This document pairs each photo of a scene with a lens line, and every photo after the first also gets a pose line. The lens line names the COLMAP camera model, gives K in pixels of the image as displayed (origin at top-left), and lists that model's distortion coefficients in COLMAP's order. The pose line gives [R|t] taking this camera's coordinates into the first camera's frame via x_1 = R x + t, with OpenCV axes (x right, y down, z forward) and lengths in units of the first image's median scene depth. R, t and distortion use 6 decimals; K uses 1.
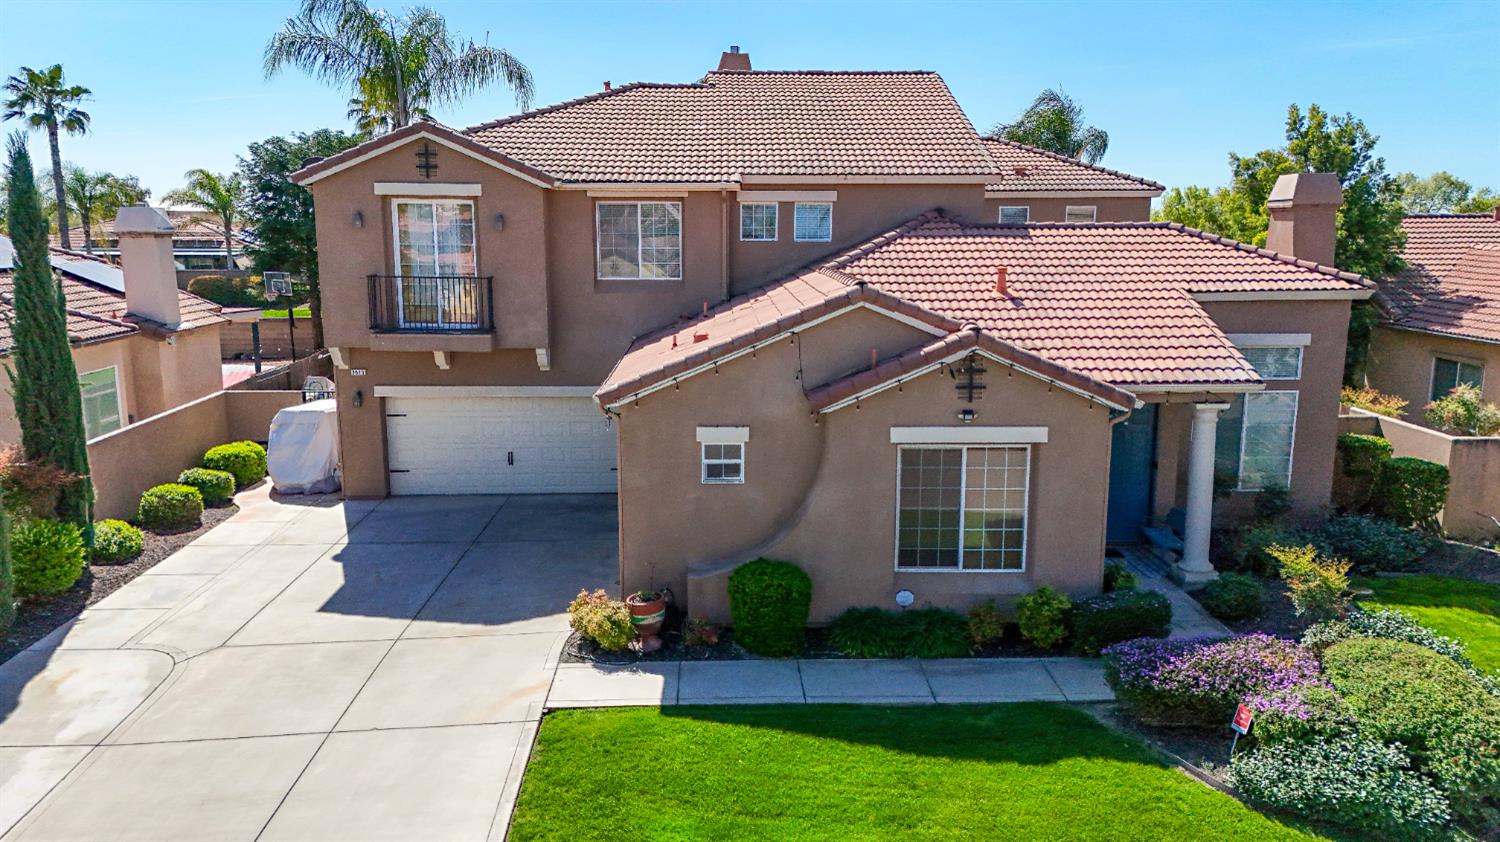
lens RADIAL K [[1094.0, 0, 751.0], [0, 1094.0, 427.2], [0, 0, 1]] dist [0.078632, -0.071483]
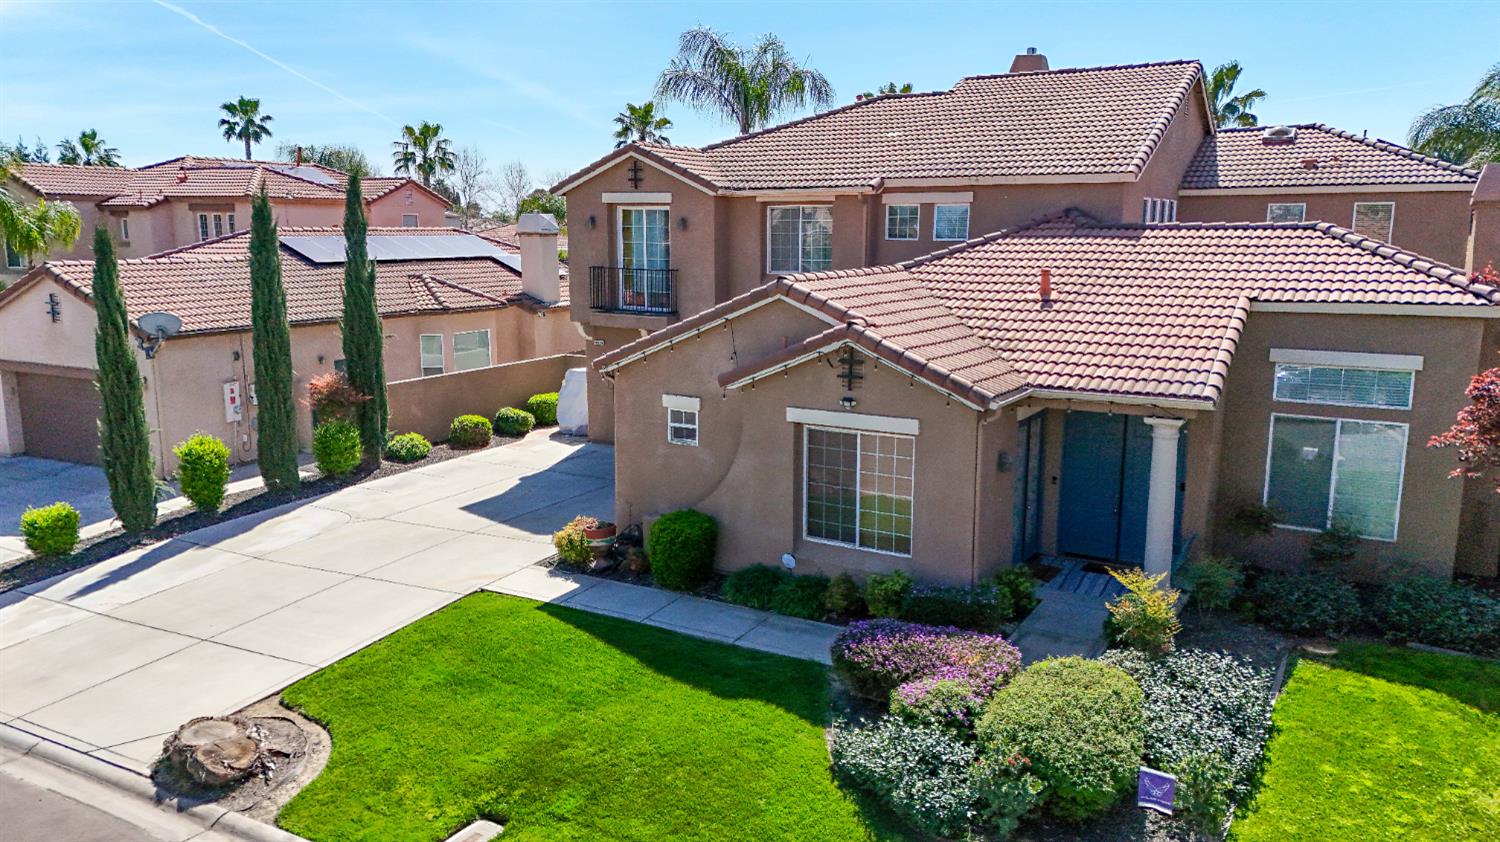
lens RADIAL K [[1094.0, 0, 751.0], [0, 1094.0, 427.2], [0, 0, 1]] dist [0.078632, -0.071483]
pose [[0.846056, 0.096959, -0.524203, 0.653503], [-0.097073, 0.994901, 0.027348, -0.006266], [0.524182, 0.027748, 0.851154, 0.027700]]
